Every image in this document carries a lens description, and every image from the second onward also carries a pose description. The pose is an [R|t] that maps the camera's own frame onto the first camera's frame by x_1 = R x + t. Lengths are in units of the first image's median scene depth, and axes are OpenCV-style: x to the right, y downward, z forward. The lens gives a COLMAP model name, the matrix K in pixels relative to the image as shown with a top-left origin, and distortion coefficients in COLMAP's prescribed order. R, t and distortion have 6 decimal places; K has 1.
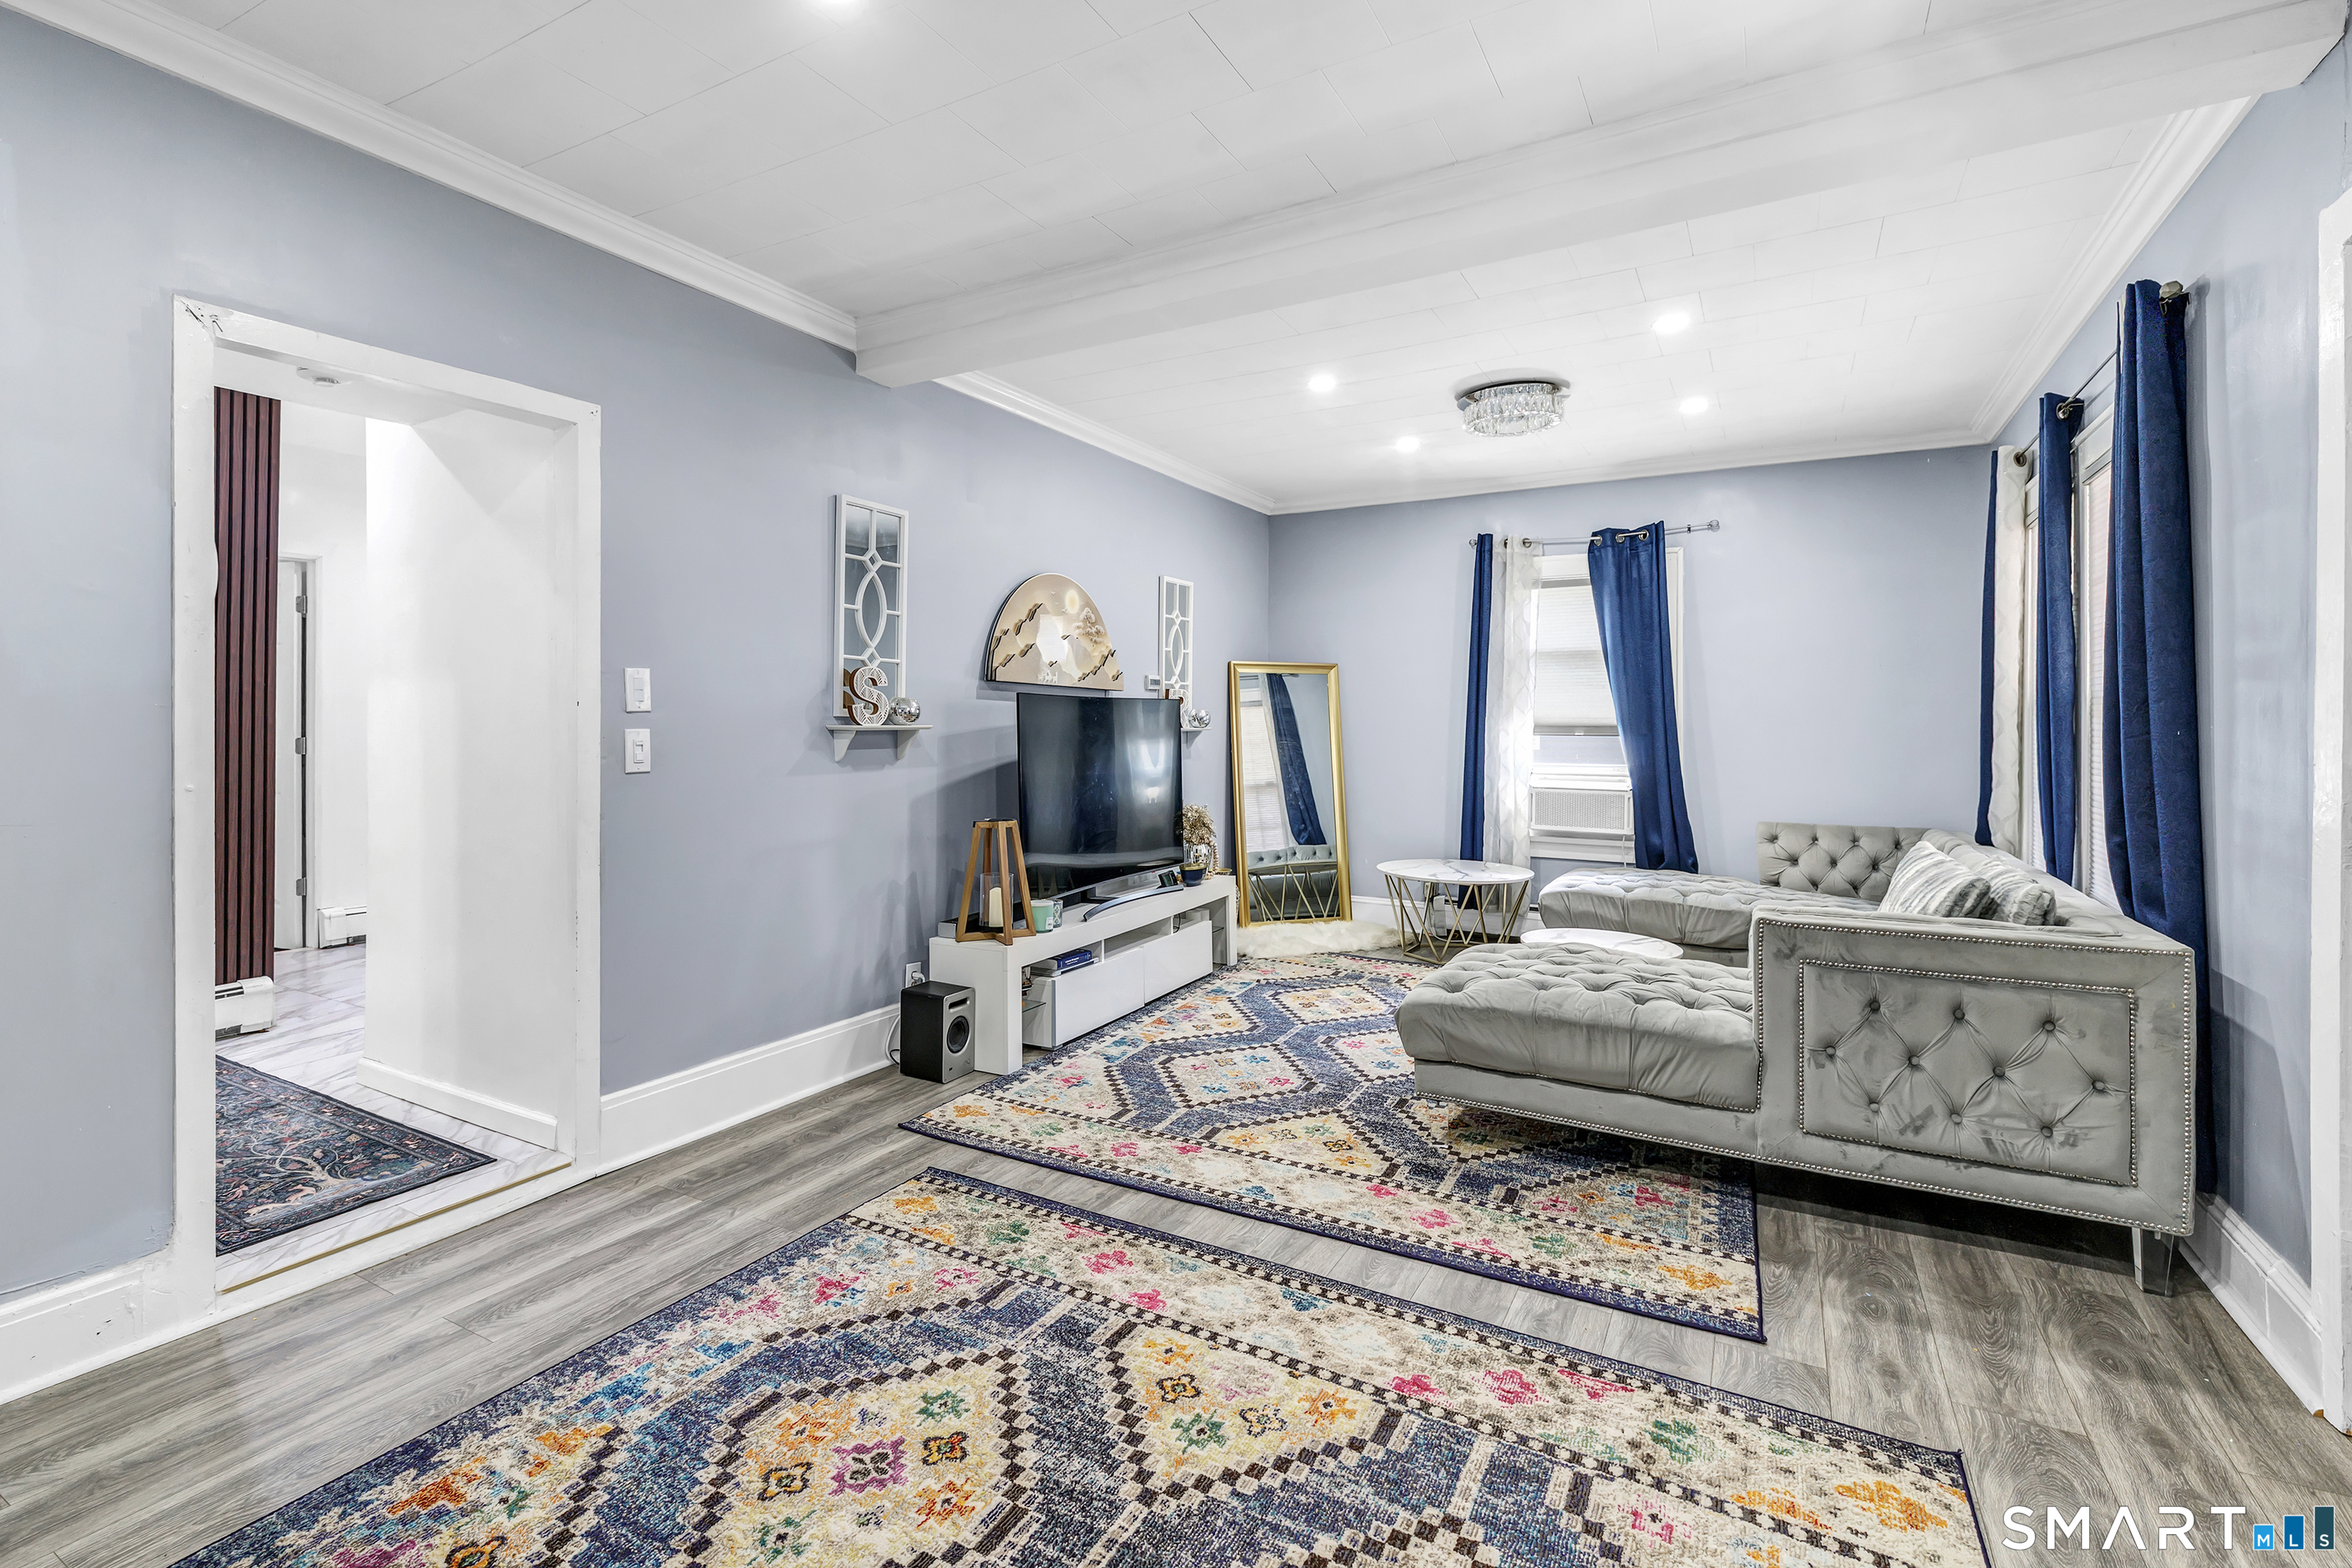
lens RADIAL K [[1077.9, 0, 1168.1], [0, 1077.9, 727.0], [0, 0, 1]] dist [-0.000239, 0.000239]
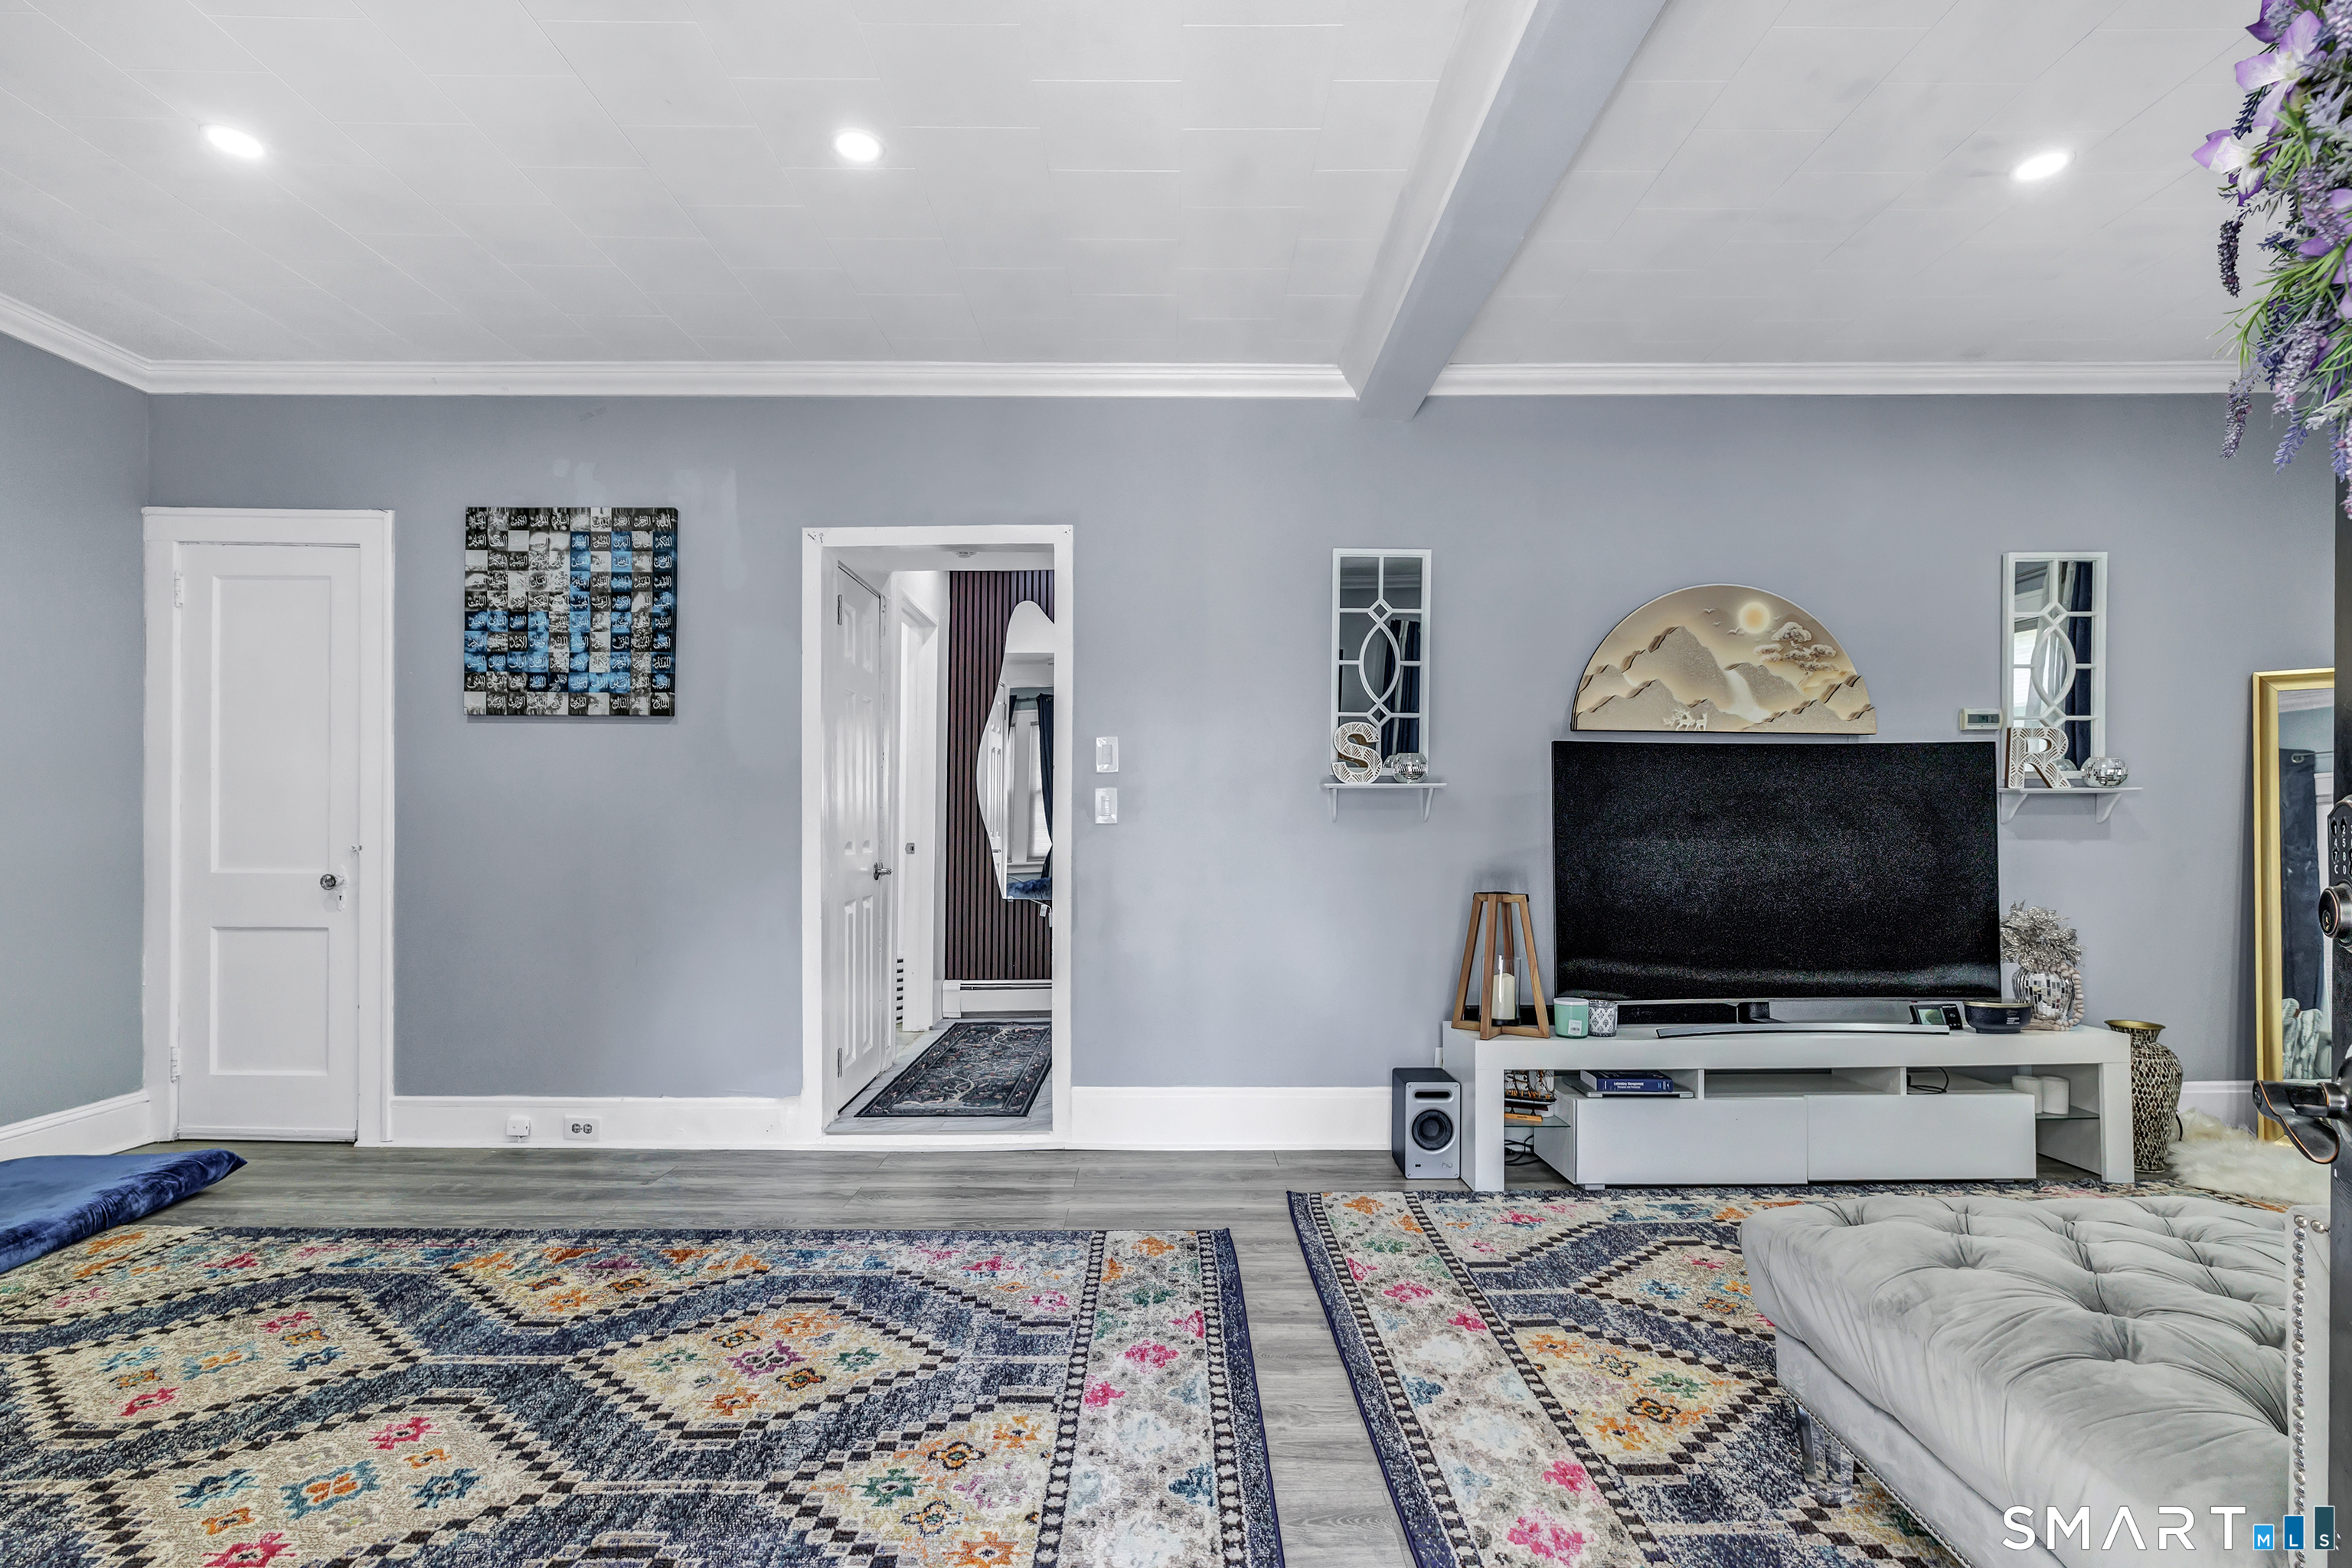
lens RADIAL K [[1119.3, 0, 1173.8], [0, 1119.3, 821.9], [0, 0, 1]] dist [0.000637, 0.000226]
pose [[0.501298, -0.005397, -0.865258, 0.589445], [0.000807, 0.999983, -0.005770, 0.044418], [0.865274, 0.002194, 0.501294, 0.421903]]
